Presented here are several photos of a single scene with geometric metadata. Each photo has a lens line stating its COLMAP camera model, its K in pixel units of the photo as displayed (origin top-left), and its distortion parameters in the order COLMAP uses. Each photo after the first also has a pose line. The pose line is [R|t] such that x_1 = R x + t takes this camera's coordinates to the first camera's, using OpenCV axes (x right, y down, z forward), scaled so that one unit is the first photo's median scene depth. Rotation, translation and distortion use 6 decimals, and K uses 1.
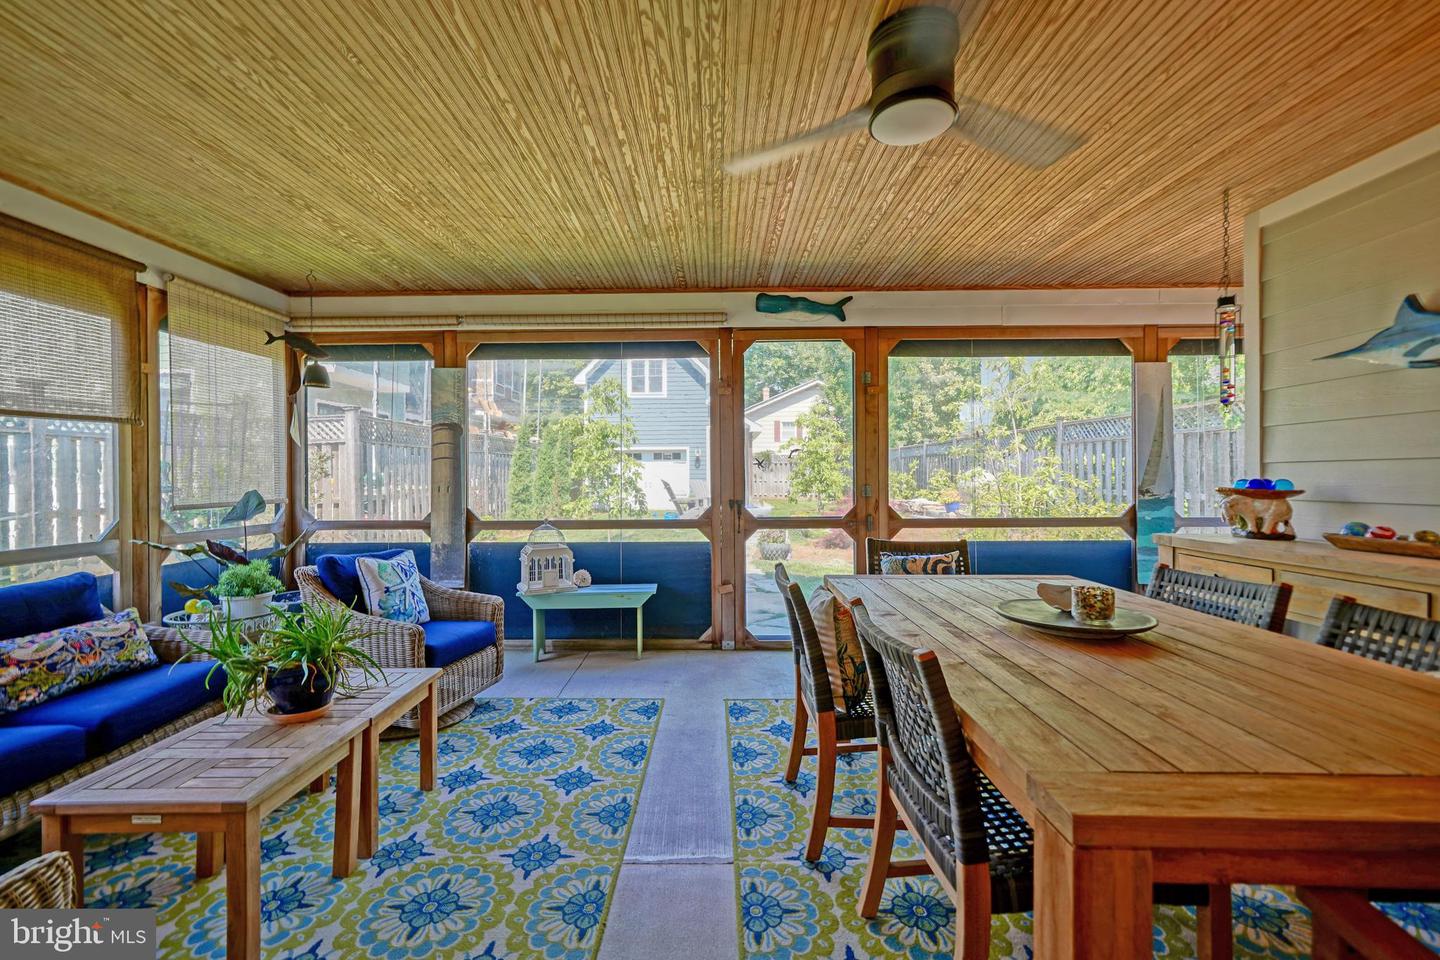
lens RADIAL K [[611.6, 0, 709.1], [0, 611.6, 477.4], [0, 0, 1]] dist [-0.006749, 0.004224]
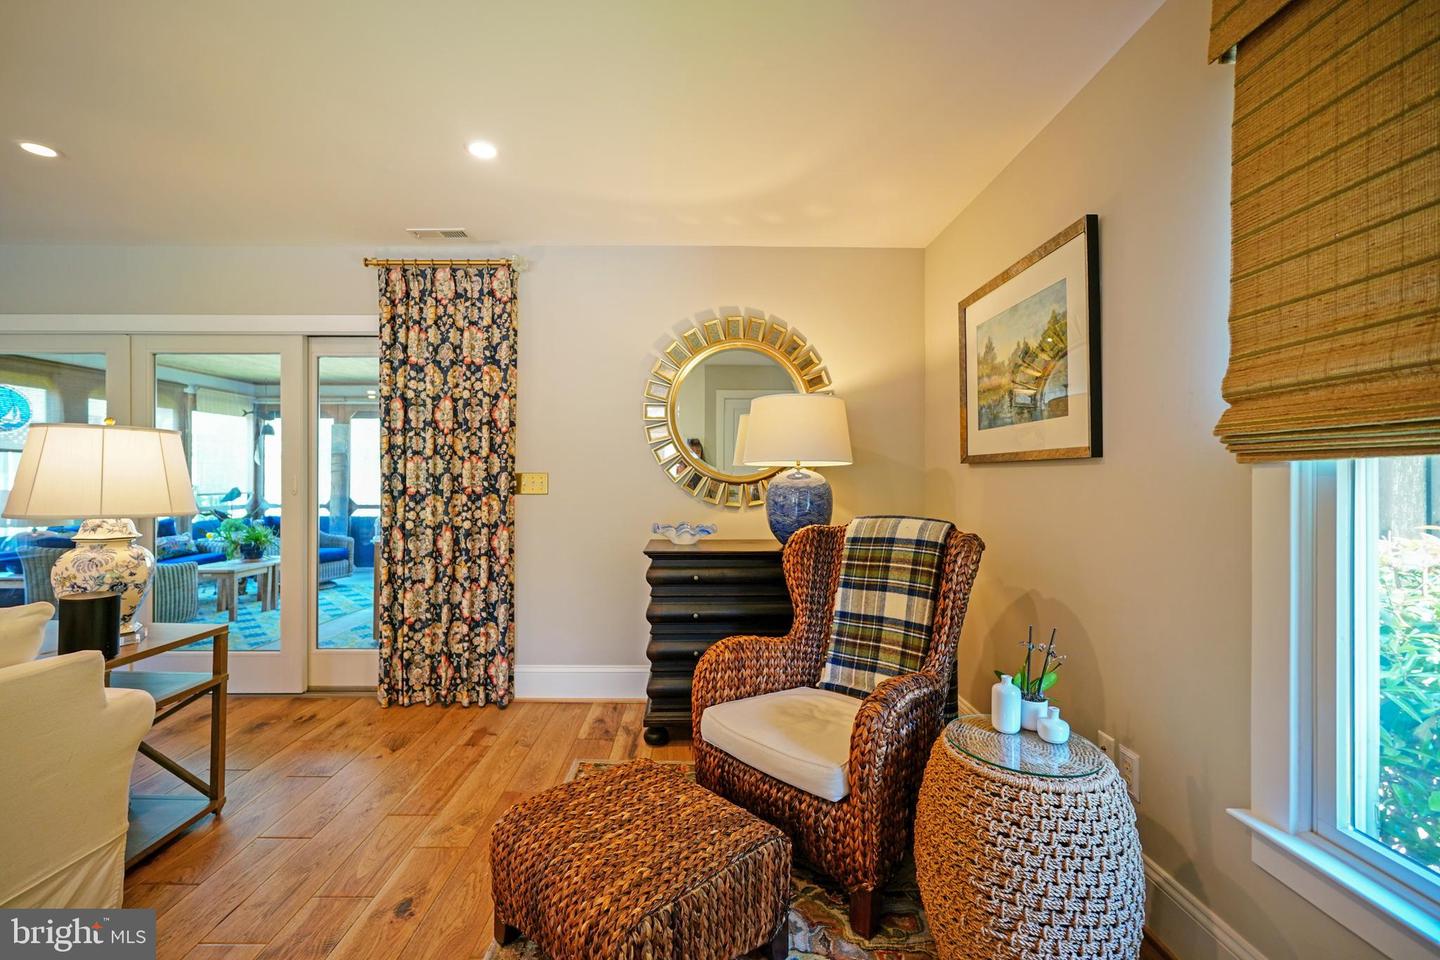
lens RADIAL K [[606.5, 0, 705.8], [0, 606.5, 477.3], [0, 0, 1]] dist [-0.014178, 0.007621]
pose [[0.999718, 0.007109, 0.022667, 0.898148], [-0.007015, 0.999967, -0.004214, -0.015560], [-0.022696, 0.004053, 0.999734, -1.213374]]
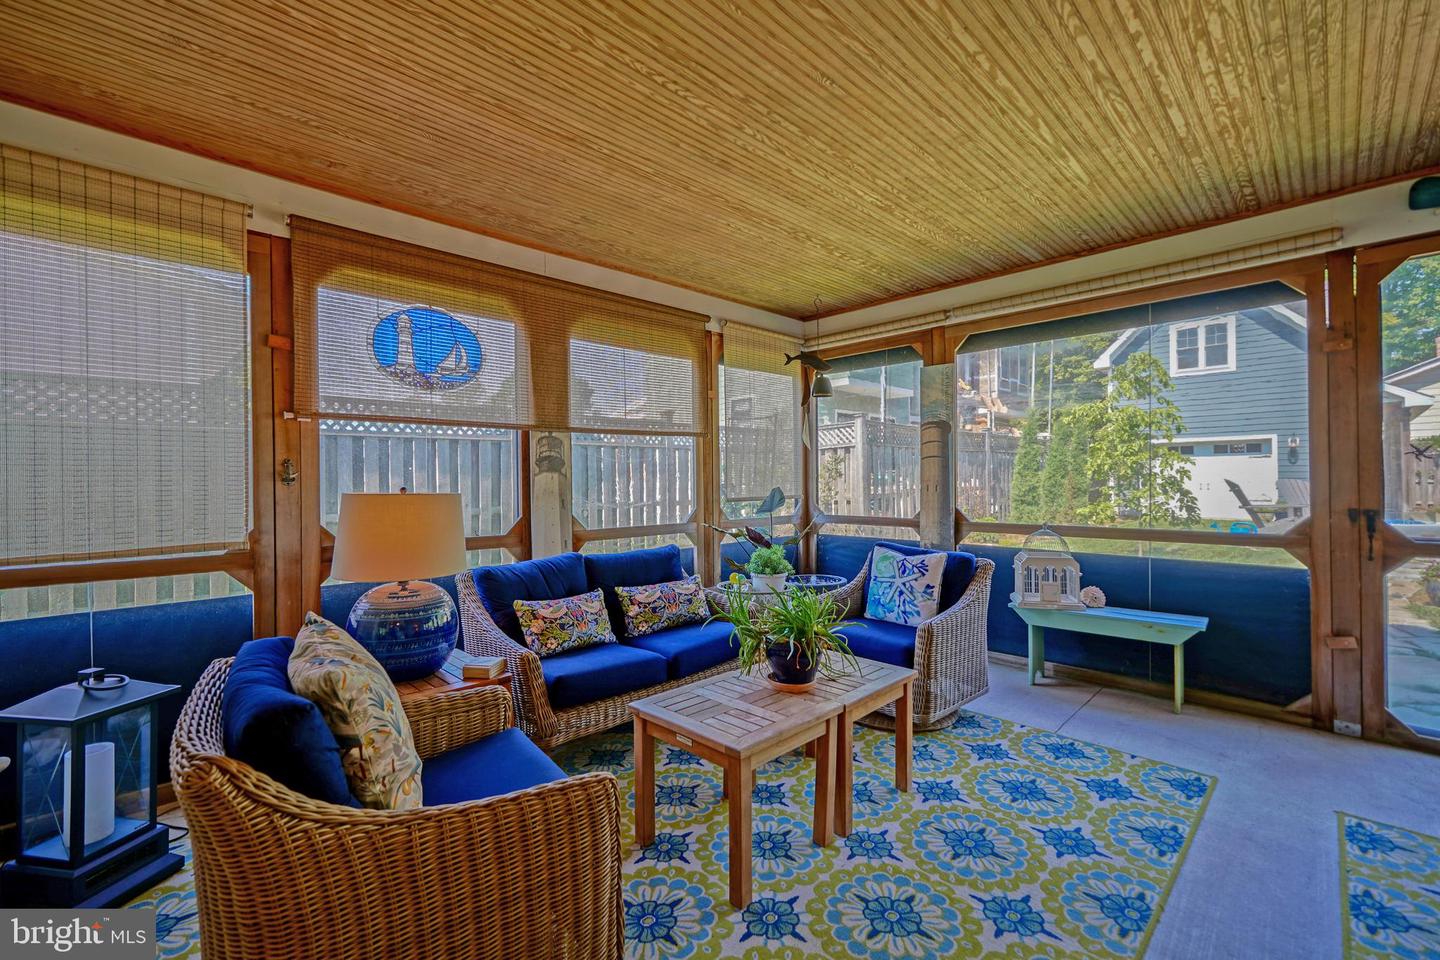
lens RADIAL K [[611.6, 0, 709.1], [0, 611.6, 477.4], [0, 0, 1]] dist [-0.006749, 0.004224]
pose [[0.707283, -0.002009, -0.706928, 0.013364], [0.001616, 0.999998, -0.001225, 0.003449], [0.706929, -0.000276, 0.707285, 0.057034]]
